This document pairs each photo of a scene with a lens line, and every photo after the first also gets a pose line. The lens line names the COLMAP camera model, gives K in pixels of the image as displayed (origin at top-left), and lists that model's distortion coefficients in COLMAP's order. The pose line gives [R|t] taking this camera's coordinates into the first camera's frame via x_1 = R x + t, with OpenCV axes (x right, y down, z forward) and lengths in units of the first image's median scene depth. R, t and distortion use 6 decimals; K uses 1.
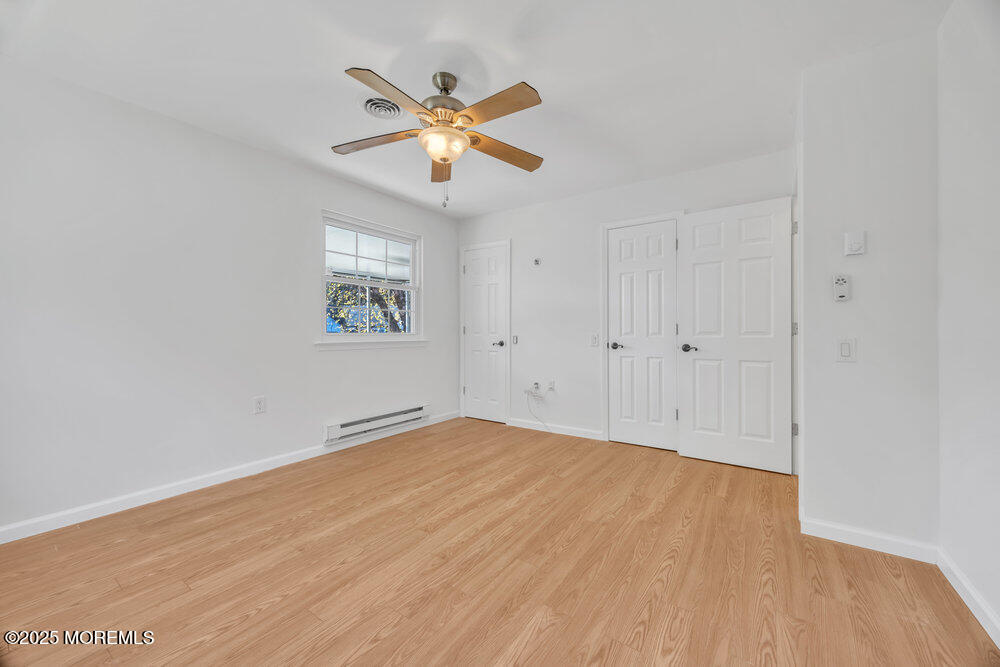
lens RADIAL K [[386.6, 0, 500.1], [0, 386.6, 331.7], [0, 0, 1]] dist [-0.001529, -0.000037]
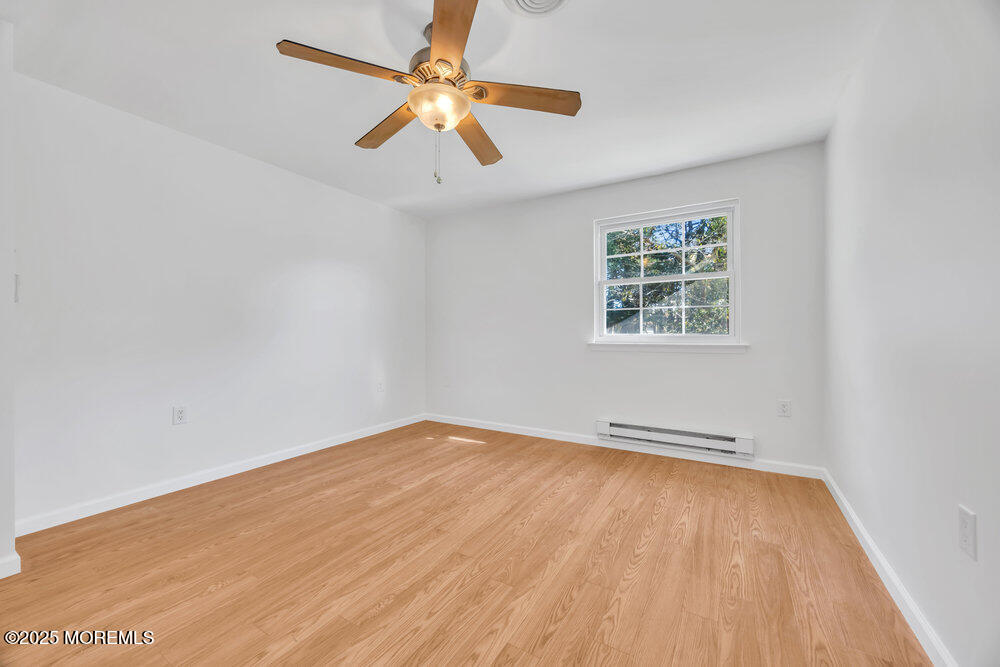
lens RADIAL K [[386.6, 0, 499.7], [0, 386.6, 334.6], [0, 0, 1]] dist [-0.001529, -0.000037]
pose [[-0.997844, 0.008379, -0.065089, -0.237569], [0.007973, 0.999947, 0.006499, -0.001904], [0.065141, 0.005966, -0.997858, 1.988442]]
